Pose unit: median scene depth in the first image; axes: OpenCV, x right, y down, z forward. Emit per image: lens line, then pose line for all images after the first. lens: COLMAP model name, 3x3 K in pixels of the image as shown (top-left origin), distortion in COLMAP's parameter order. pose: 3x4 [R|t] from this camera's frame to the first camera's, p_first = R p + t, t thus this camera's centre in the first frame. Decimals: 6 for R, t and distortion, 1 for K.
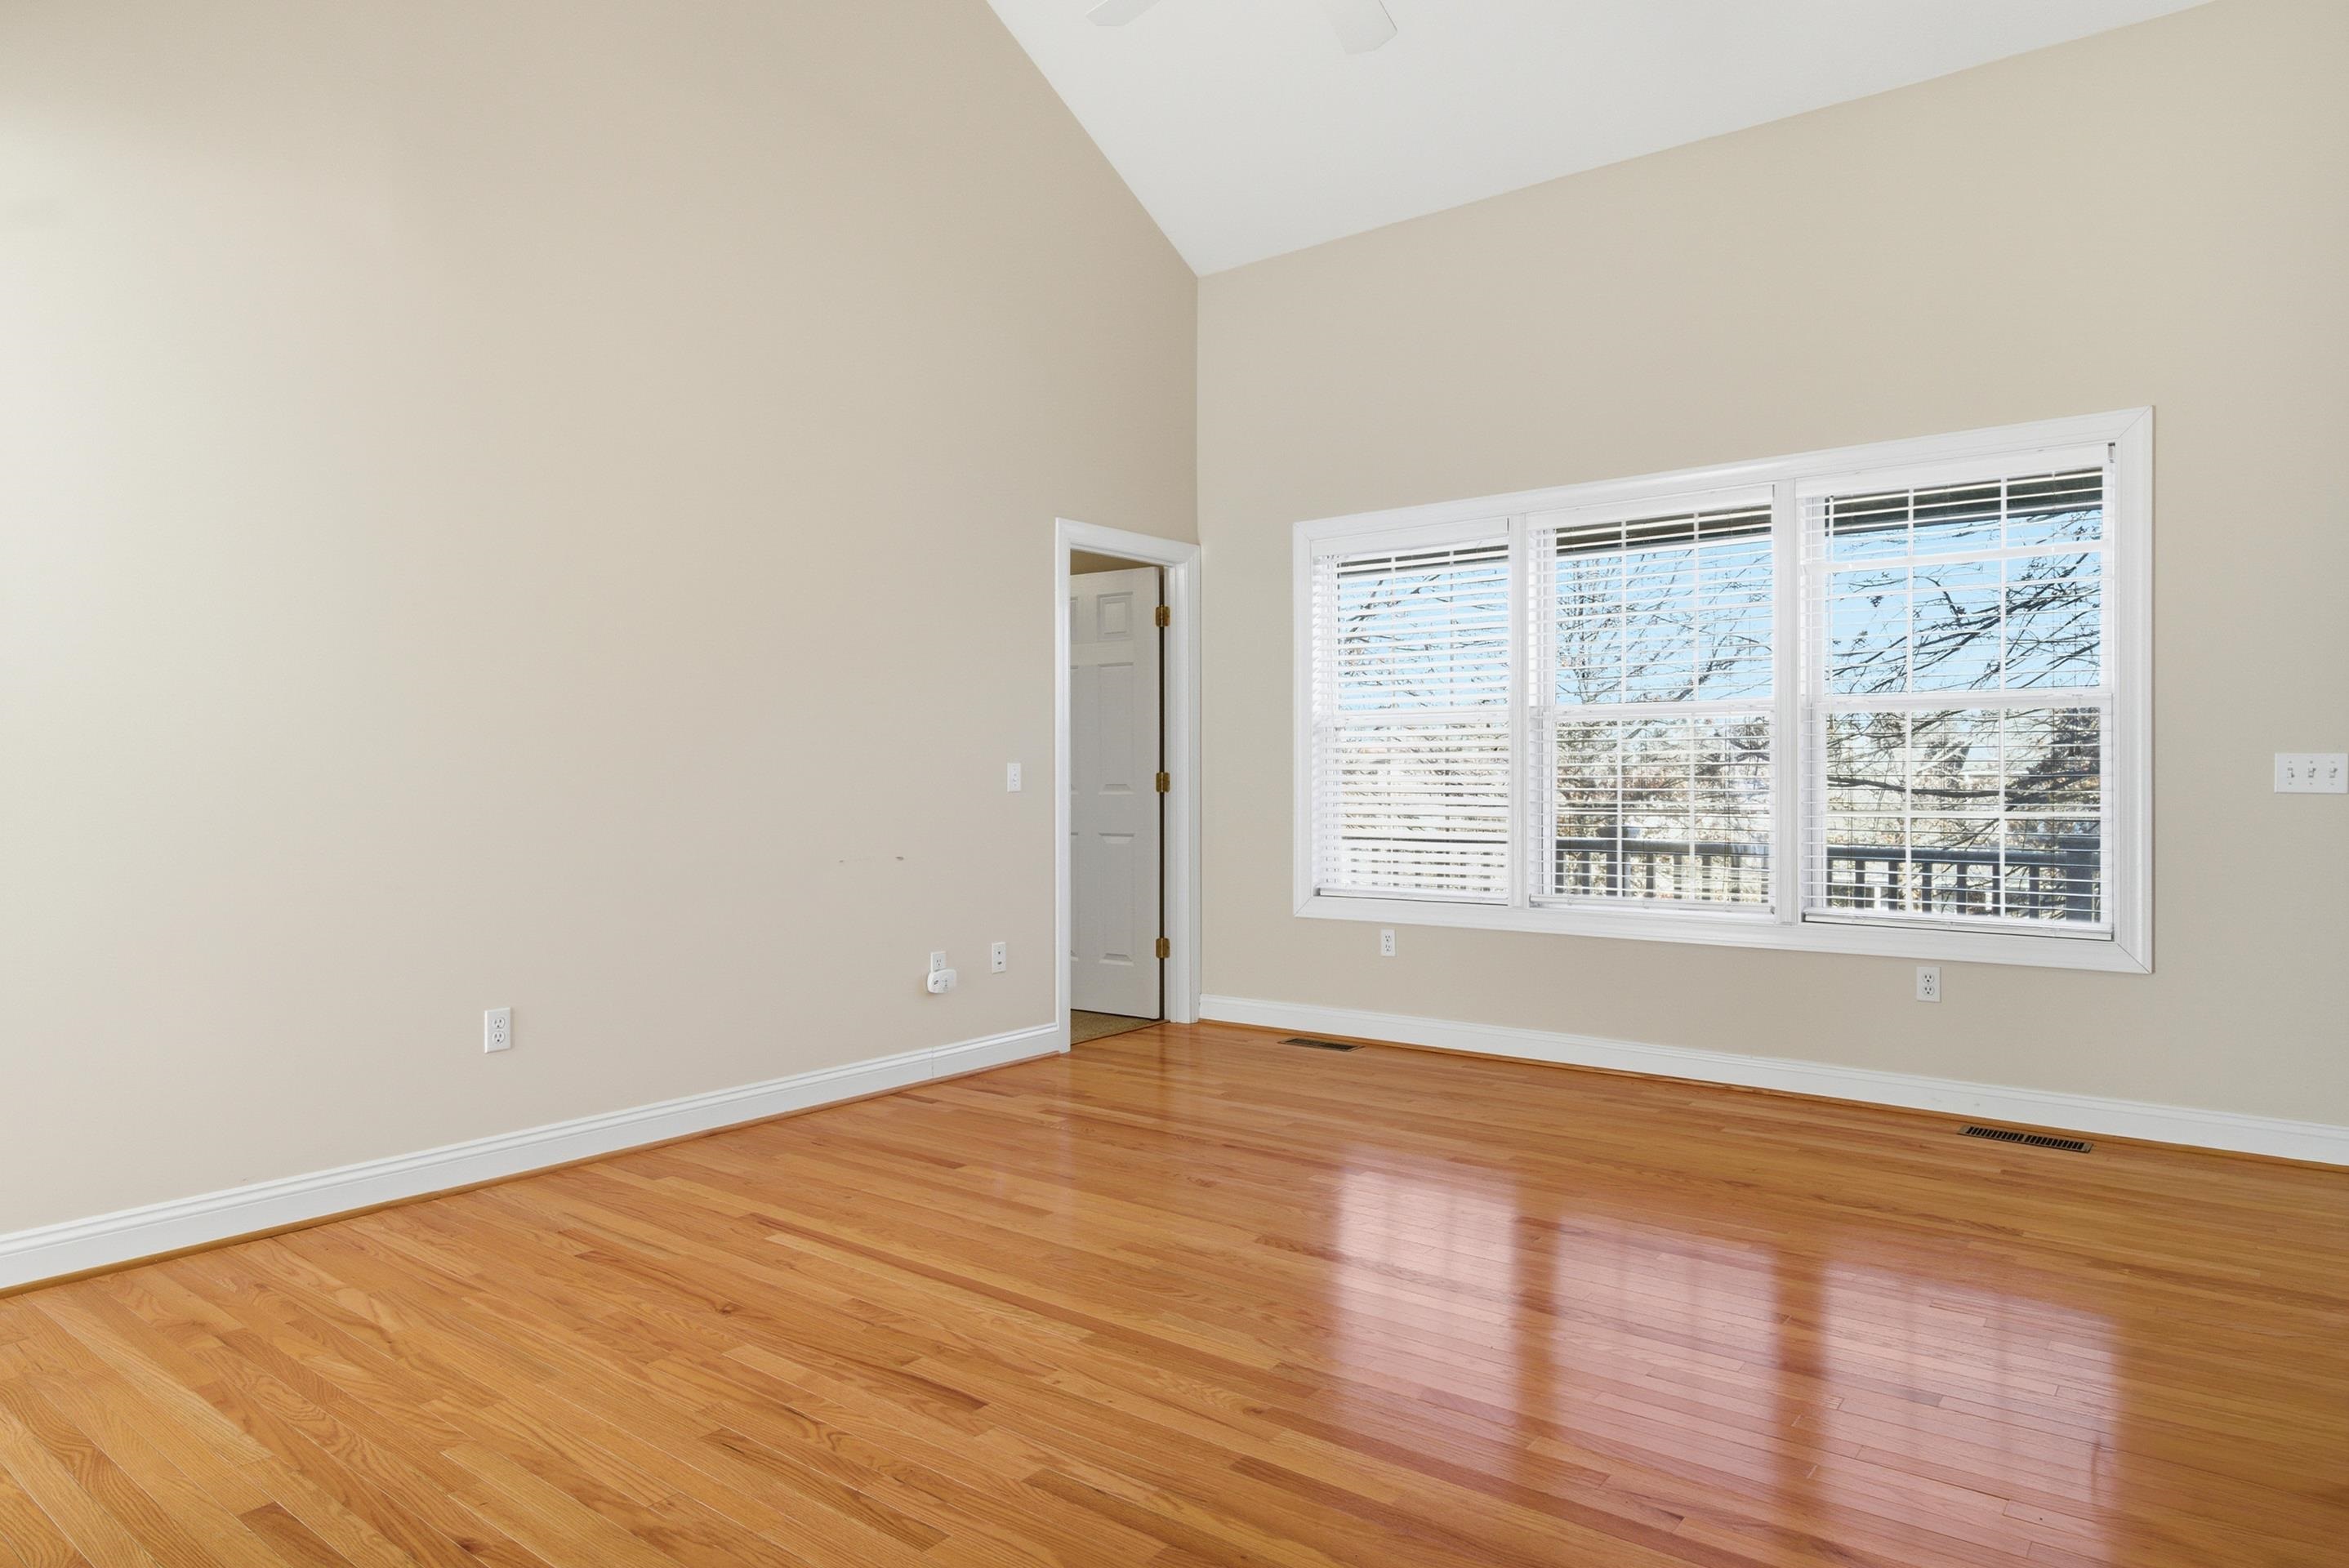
lens RADIAL K [[1393.3, 0, 1166.6], [0, 1393.3, 782.2], [0, 0, 1]] dist [-0.001131, 0.000275]
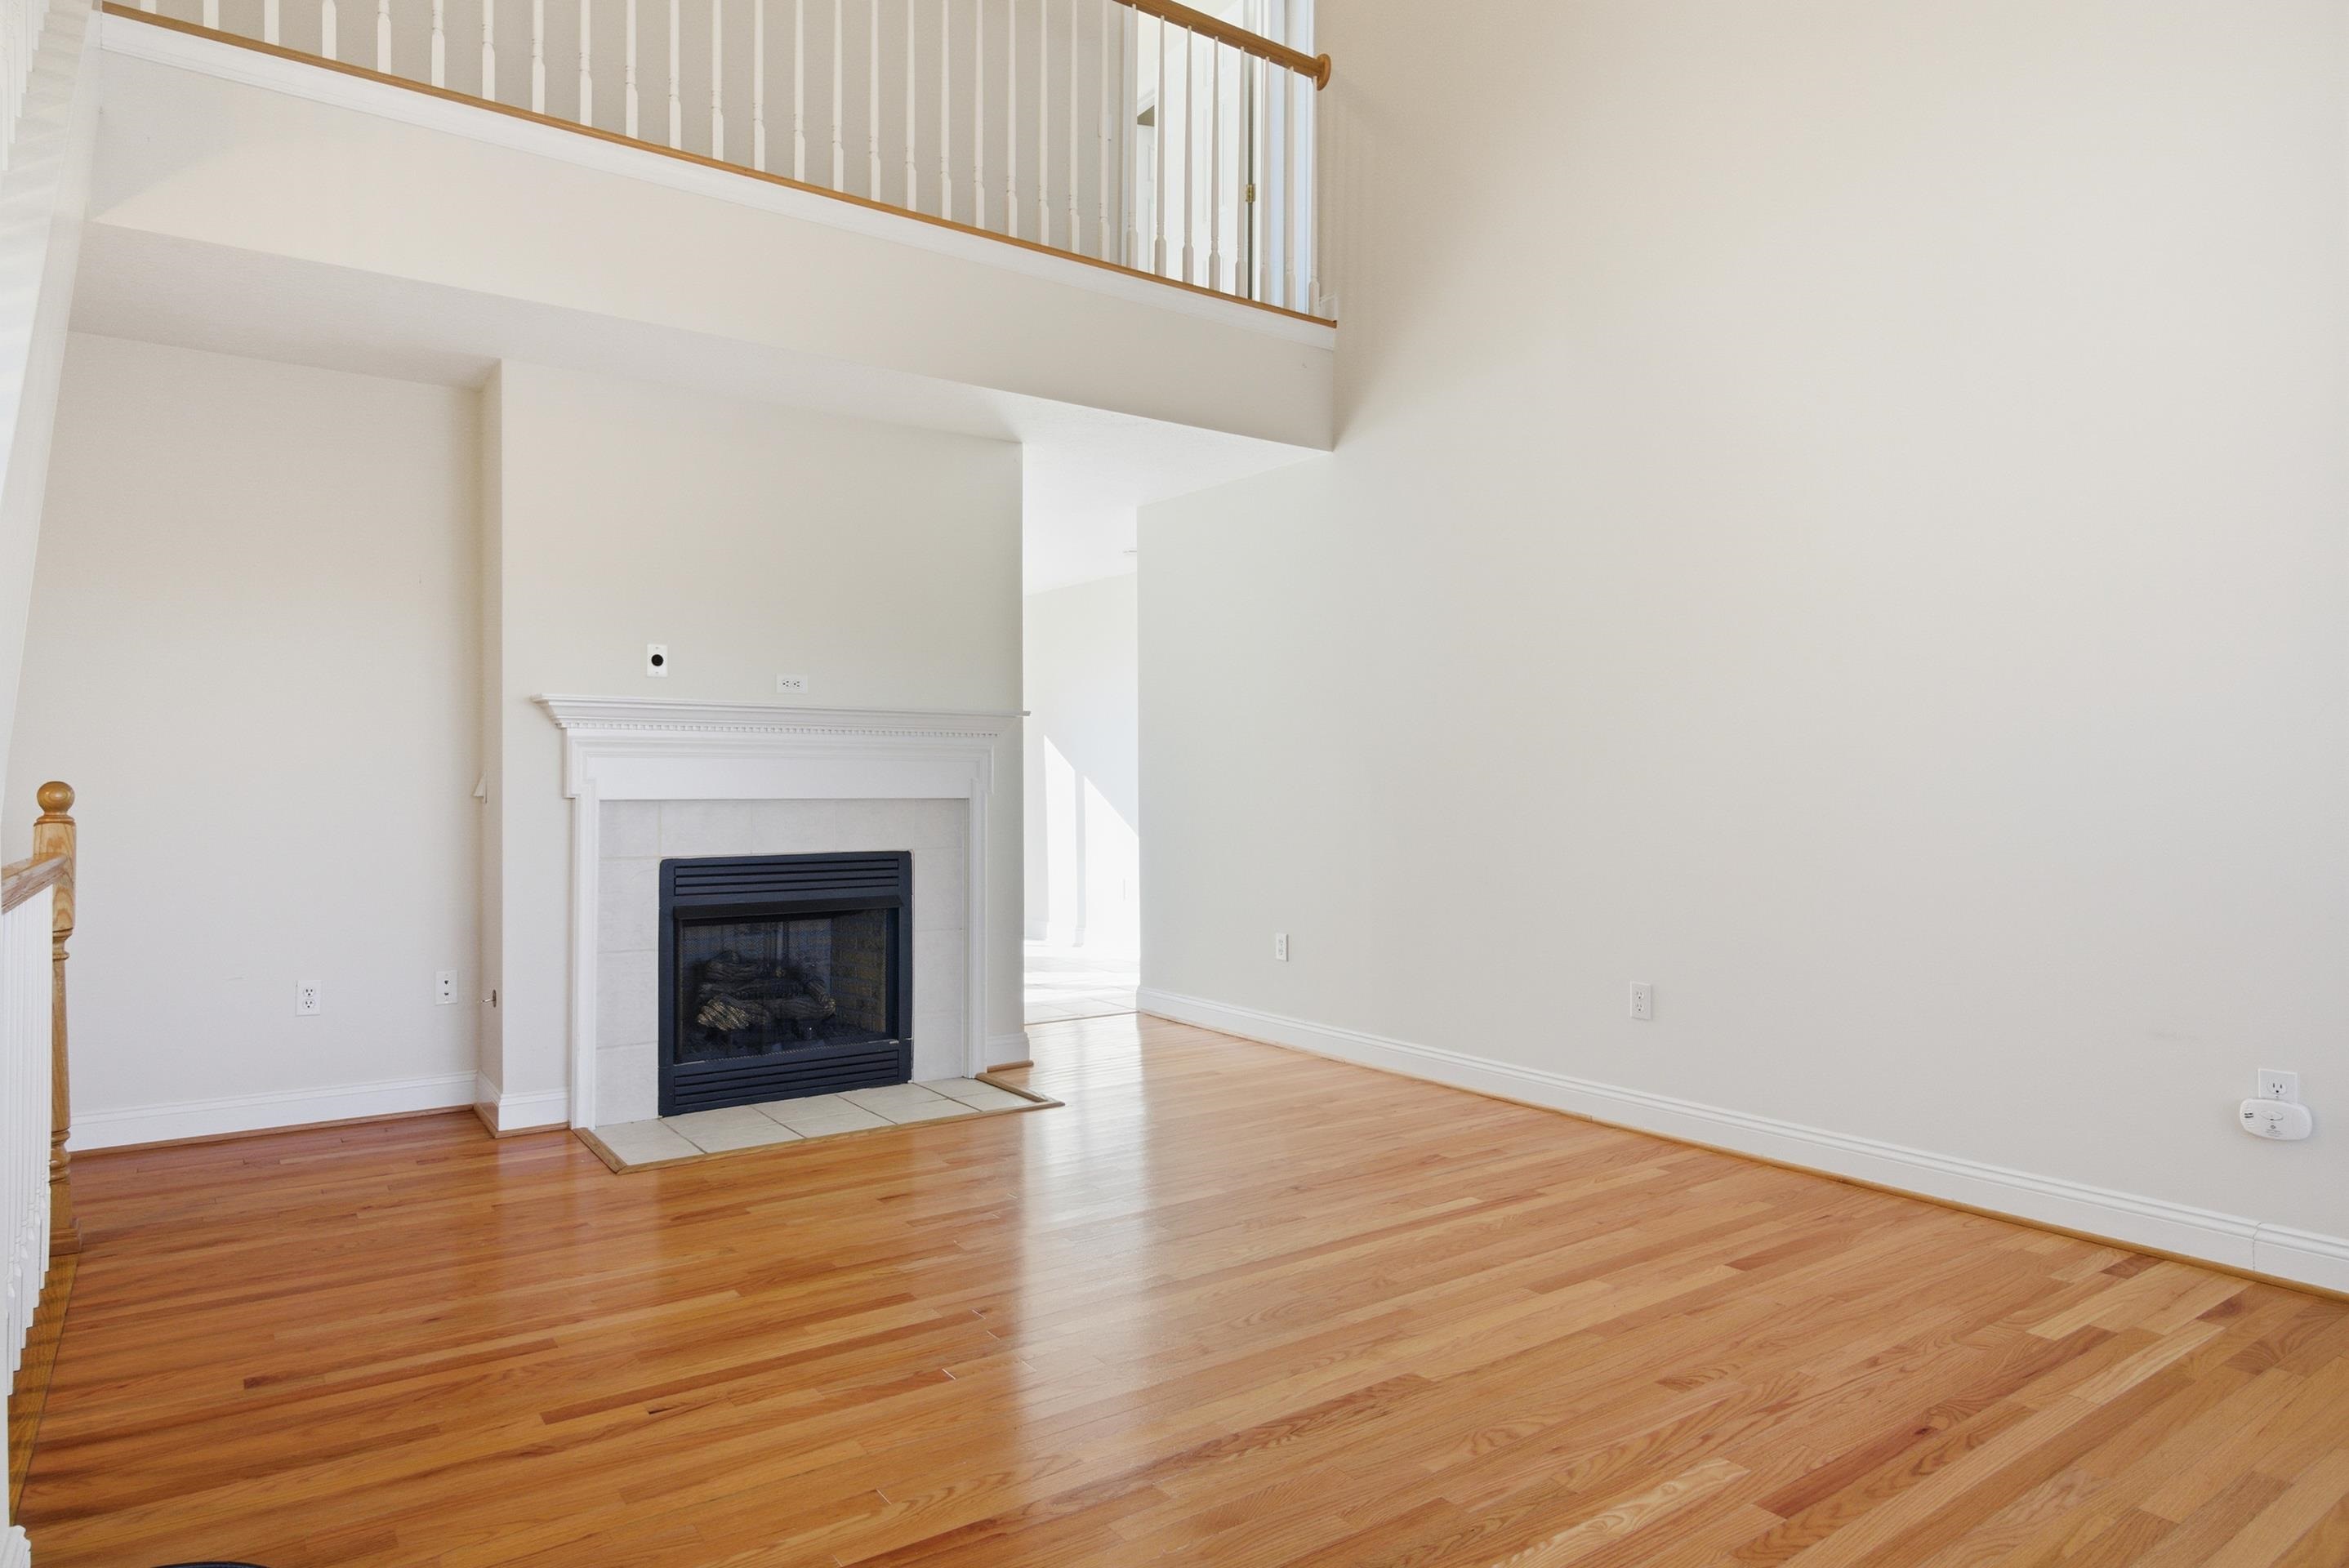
lens RADIAL K [[1393.3, 0, 1167.8], [0, 1393.3, 781.7], [0, 0, 1]] dist [-0.001131, 0.000275]
pose [[-0.275416, 0.002714, -0.961321, 0.872192], [-0.003142, 0.999988, 0.003724, -0.009146], [0.961320, 0.004046, -0.275404, 1.098956]]
